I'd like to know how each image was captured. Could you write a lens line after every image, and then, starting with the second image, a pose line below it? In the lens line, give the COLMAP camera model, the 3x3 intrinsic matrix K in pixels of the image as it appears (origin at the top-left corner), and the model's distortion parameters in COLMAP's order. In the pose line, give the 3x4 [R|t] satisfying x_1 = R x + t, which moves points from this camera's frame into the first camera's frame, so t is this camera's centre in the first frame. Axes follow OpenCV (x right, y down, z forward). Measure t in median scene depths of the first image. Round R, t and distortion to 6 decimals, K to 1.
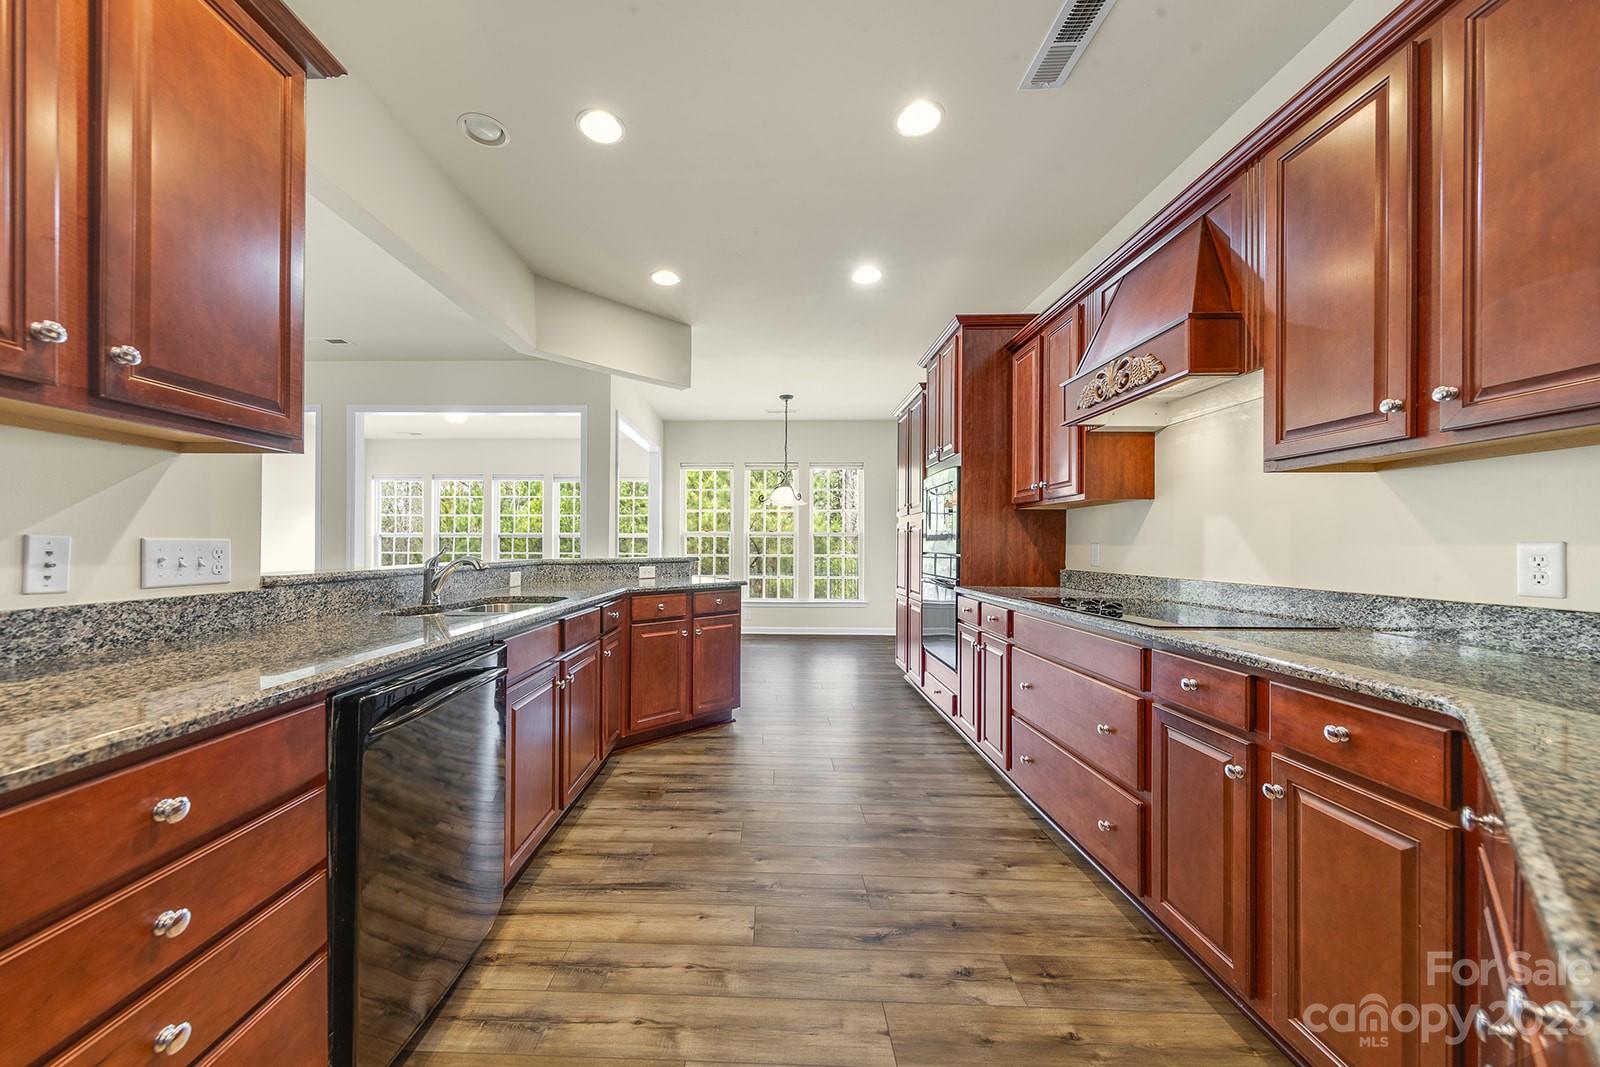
lens RADIAL K [[602.1, 0, 760.8], [0, 602.1, 546.3], [0, 0, 1]] dist [-0.001639, 0.000355]
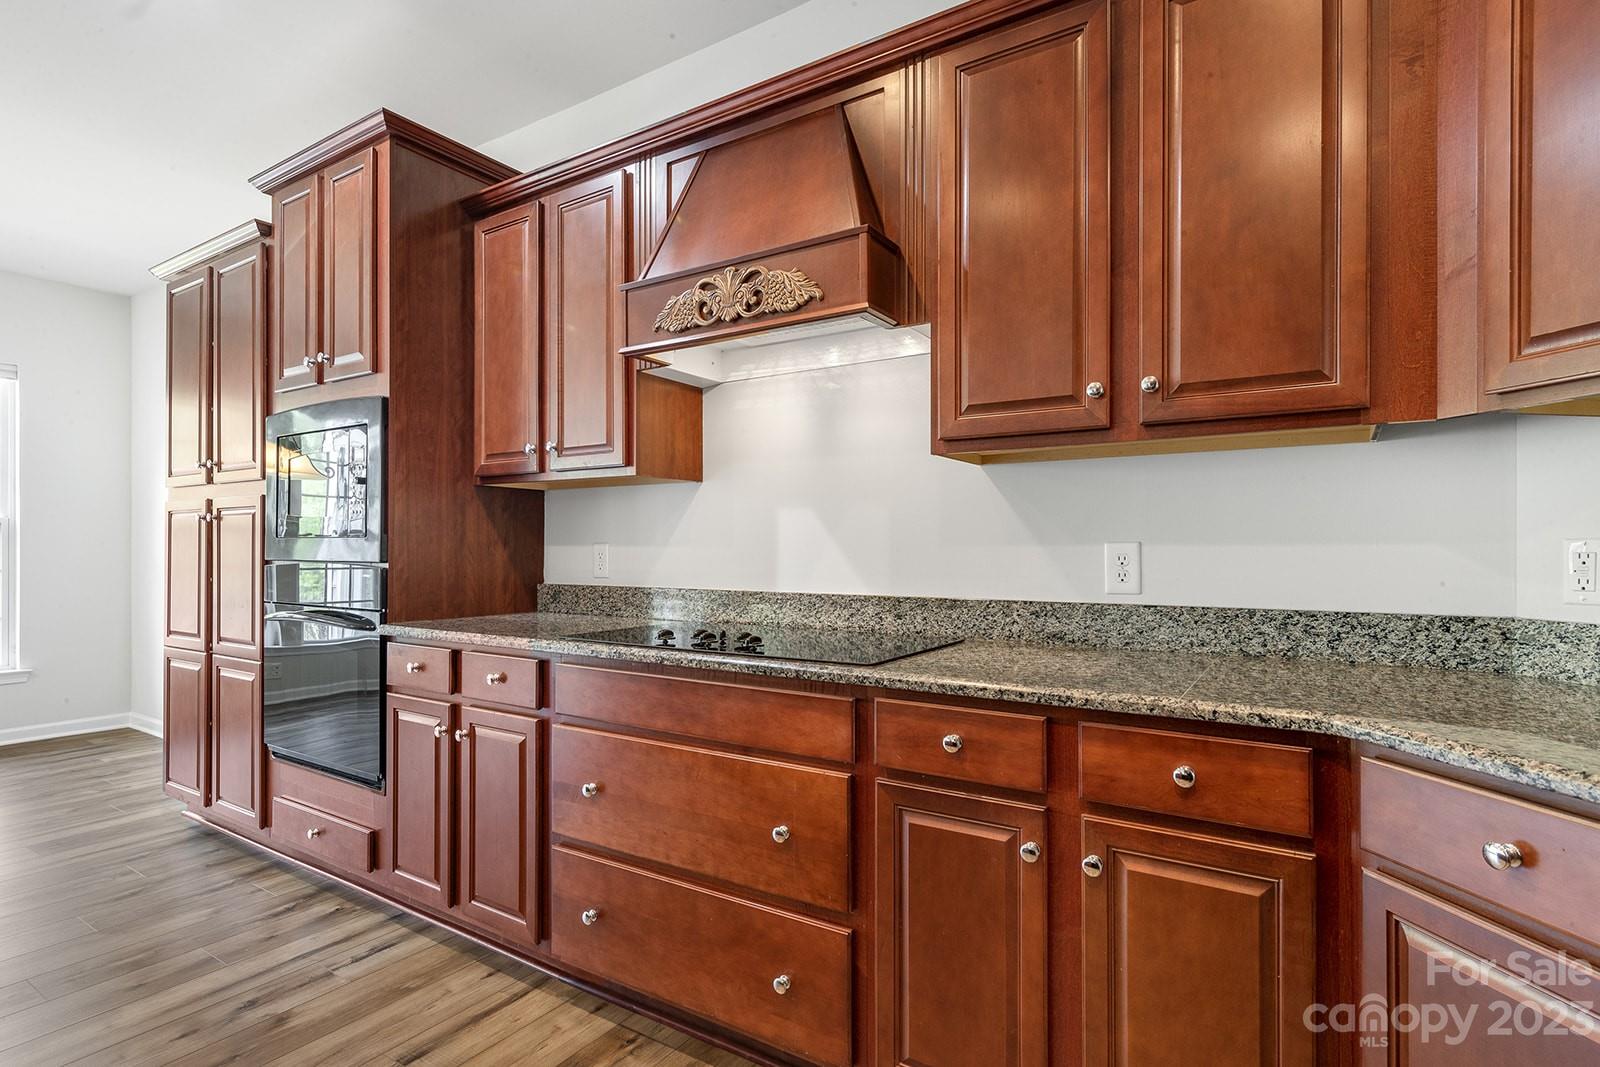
lens RADIAL K [[812.5, 0, 796.7], [0, 812.5, 546.3], [0, 0, 1]] dist [0.006776, 0.000071]
pose [[0.520965, -0.001276, 0.853577, -0.142671], [0.002903, 0.999996, -0.000277, -0.000619], [-0.853573, 0.002622, 0.520967, 0.480232]]
